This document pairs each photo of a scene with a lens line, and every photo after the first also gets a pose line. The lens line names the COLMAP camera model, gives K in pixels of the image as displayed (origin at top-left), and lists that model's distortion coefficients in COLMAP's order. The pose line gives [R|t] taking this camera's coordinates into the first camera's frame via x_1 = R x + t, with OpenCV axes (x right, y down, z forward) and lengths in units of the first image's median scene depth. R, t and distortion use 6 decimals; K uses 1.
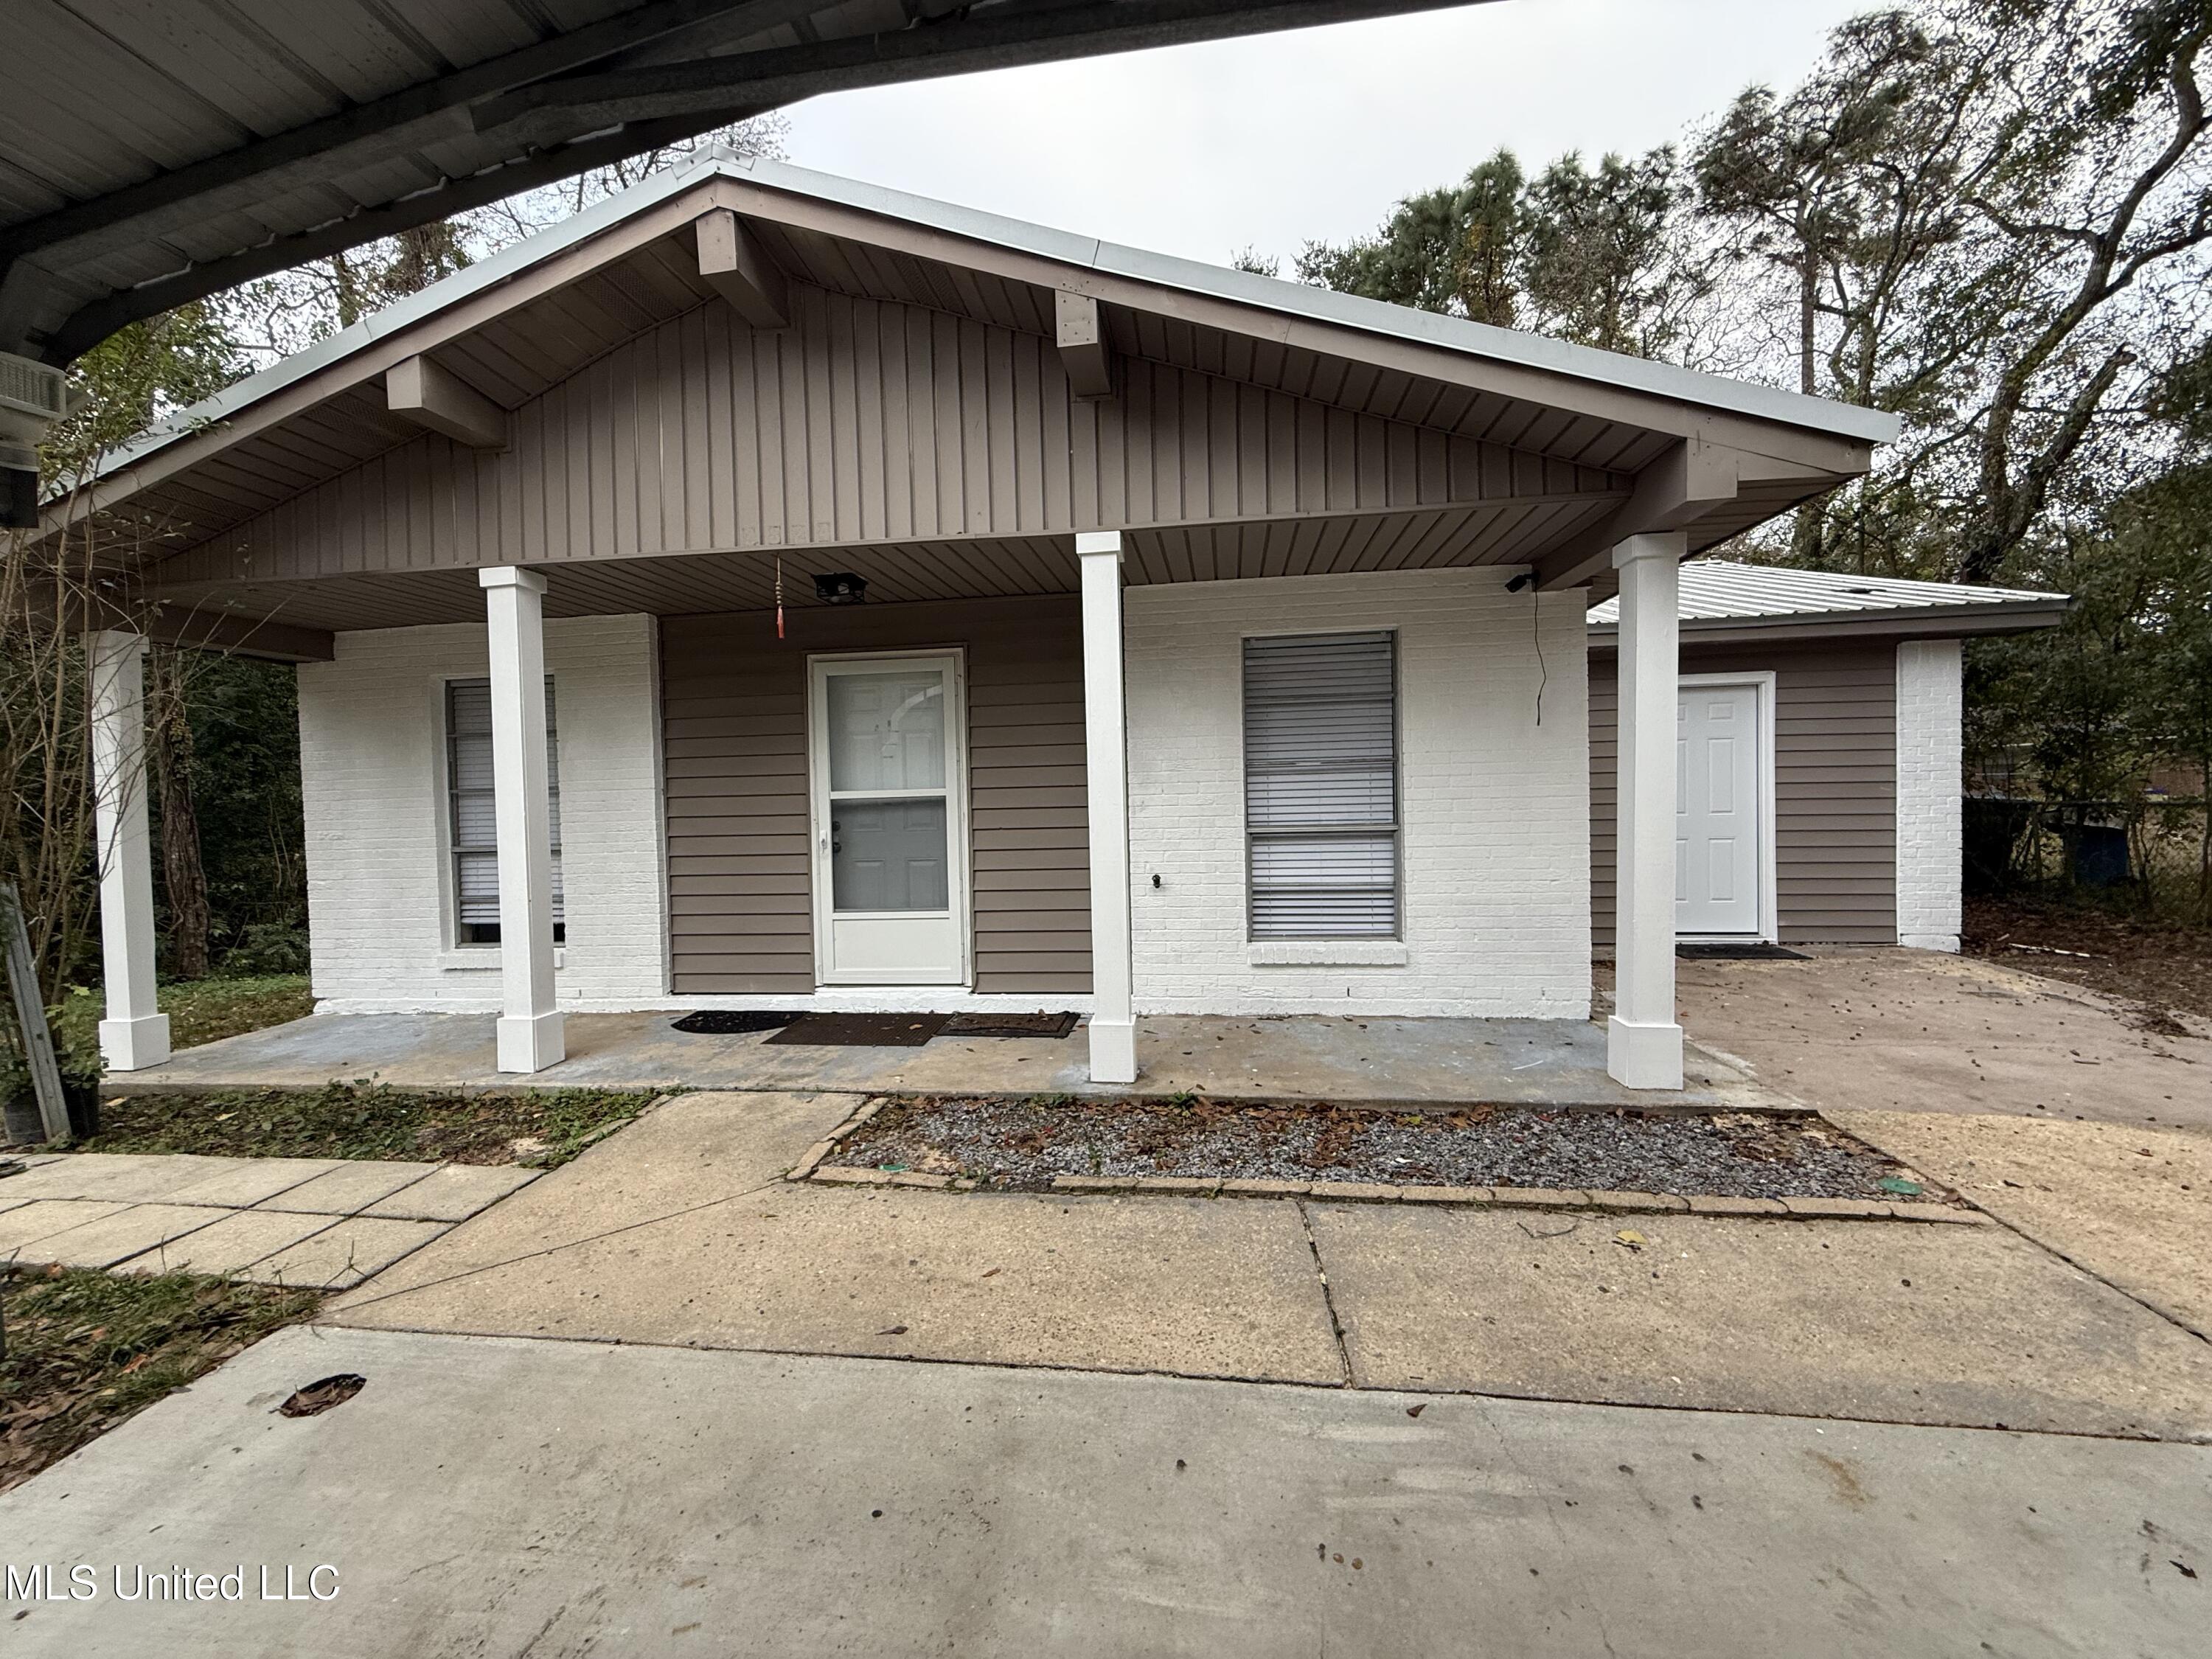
lens RADIAL K [[884.7, 0, 1105.3], [0, 884.7, 828.4], [0, 0, 1]] dist [-0.002898, -0.000256]
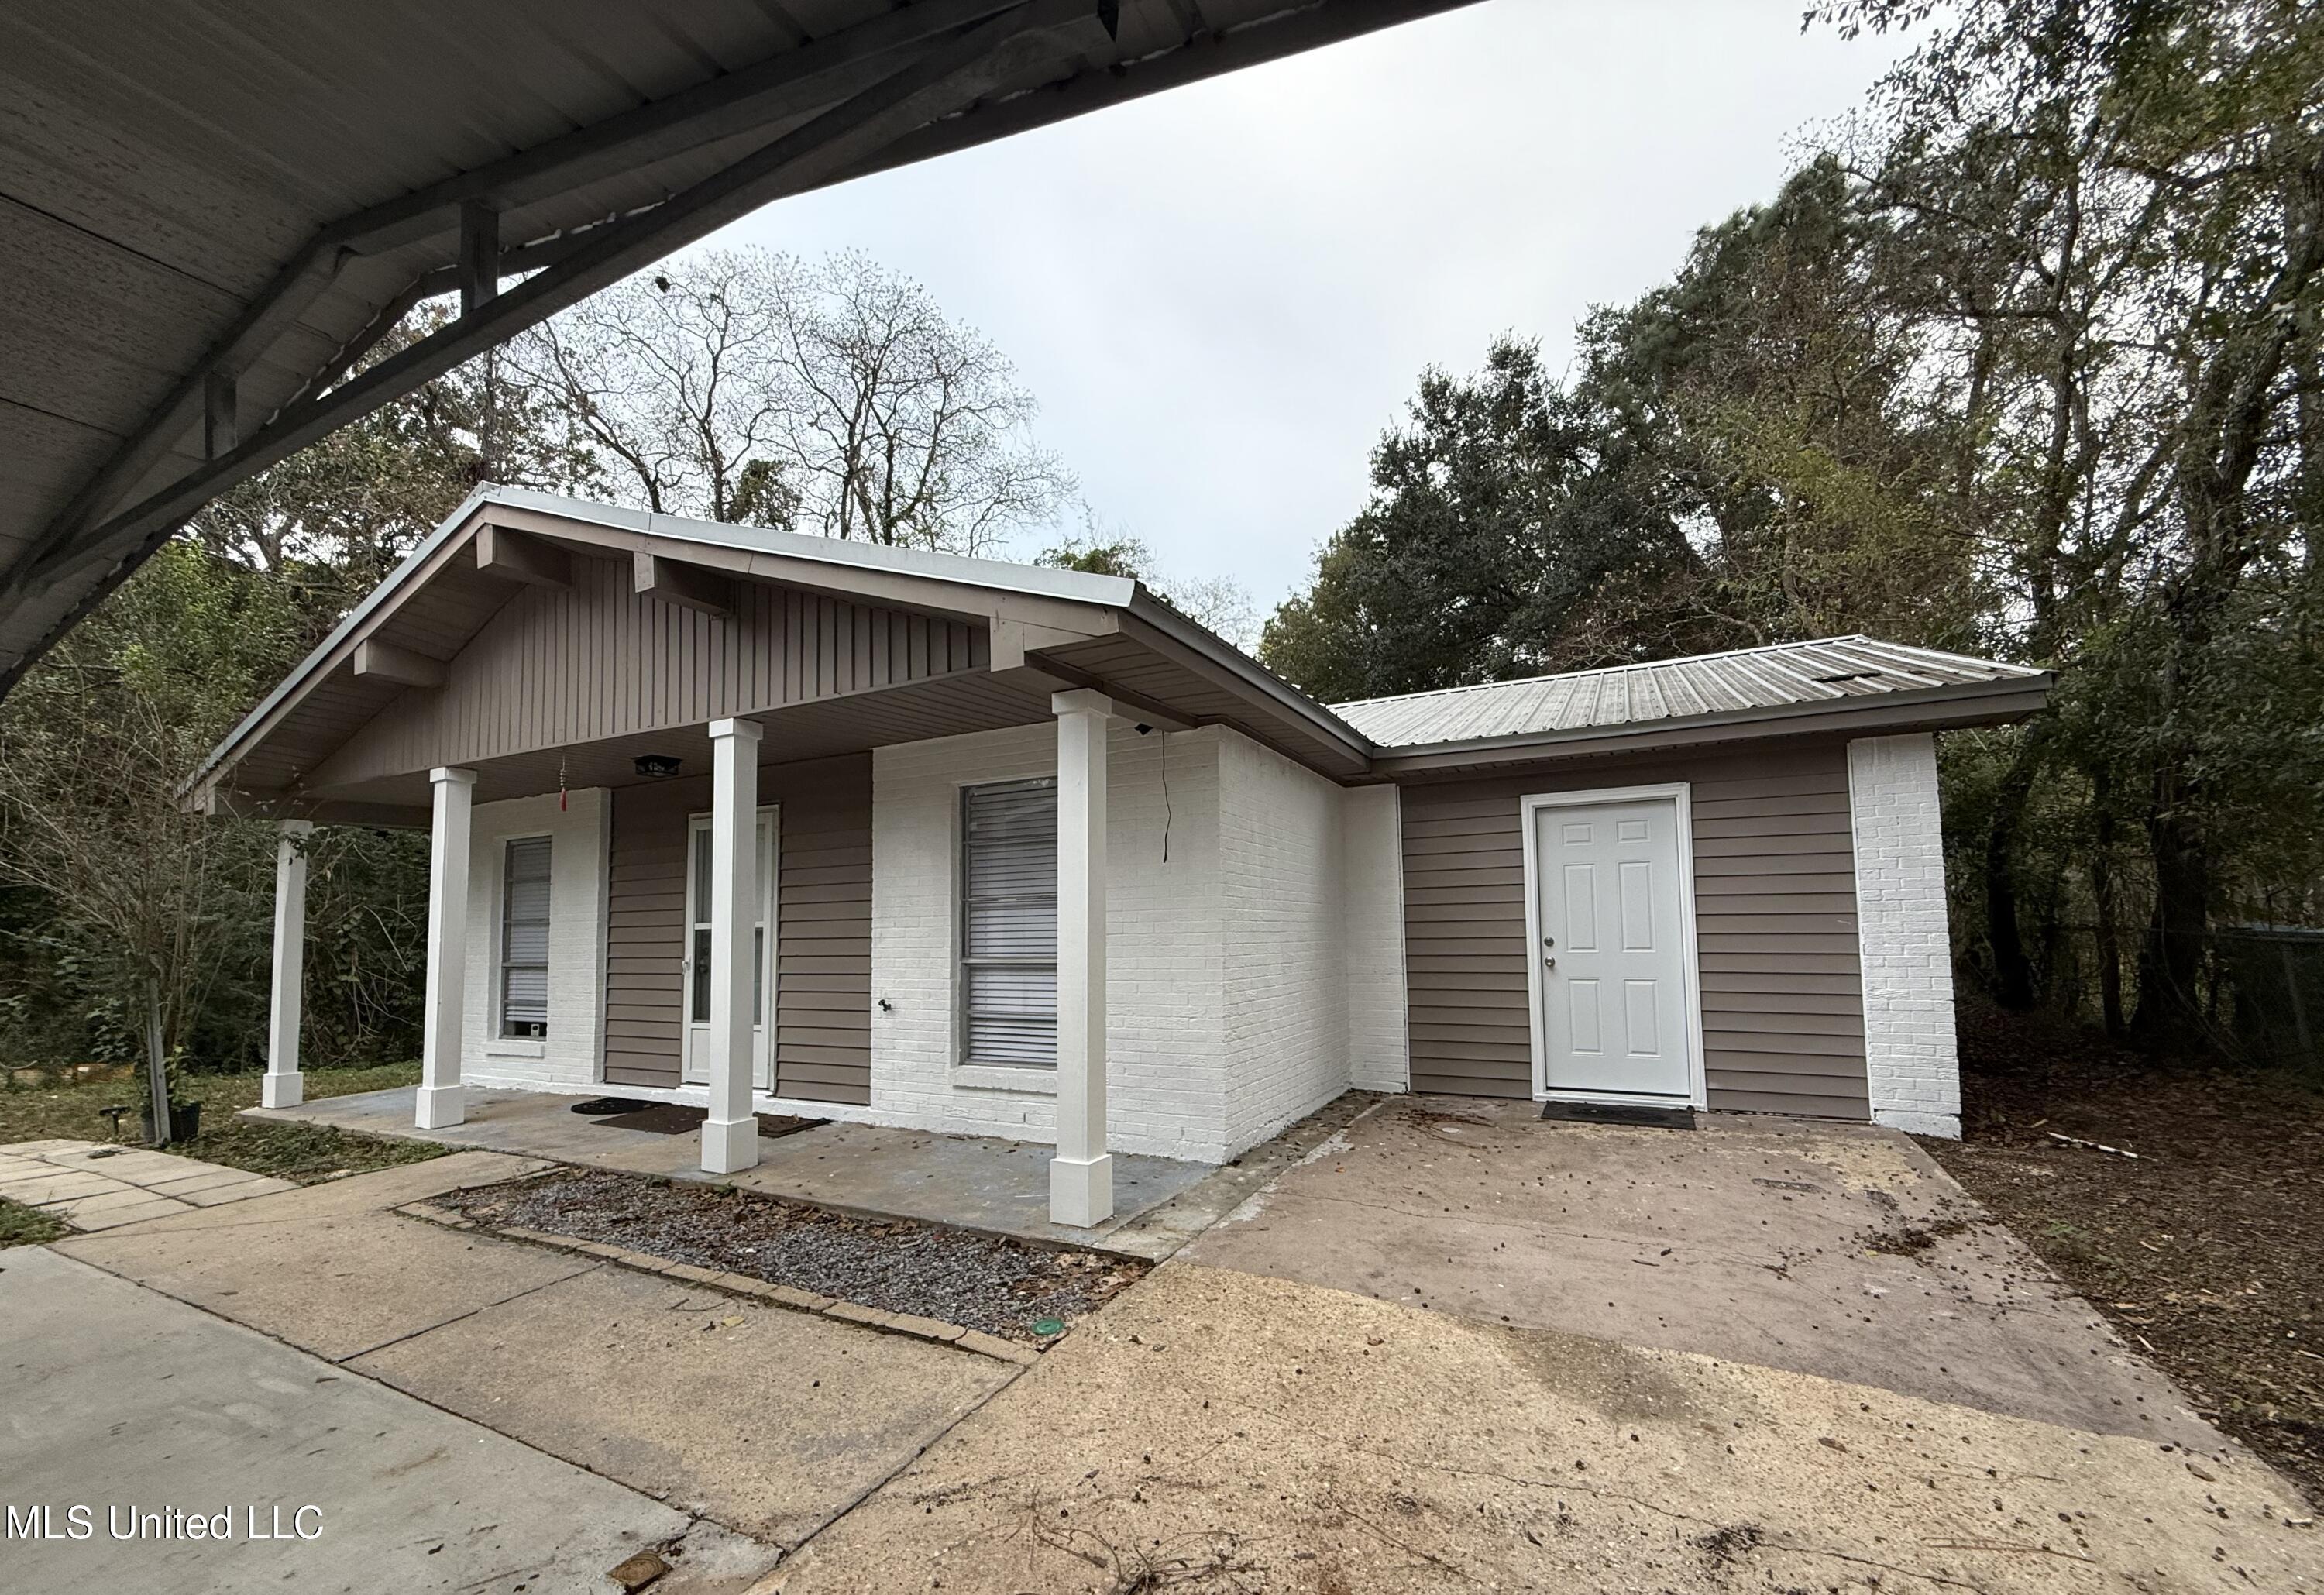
lens RADIAL K [[934.4, 0, 1161.0], [0, 934.4, 872.4], [0, 0, 1]] dist [0.001253, 0.000861]
pose [[0.939215, -0.015003, -0.343001, 0.812070], [-0.013317, 0.996701, -0.080060, -0.018751], [0.343071, 0.079761, 0.935917, -0.003936]]
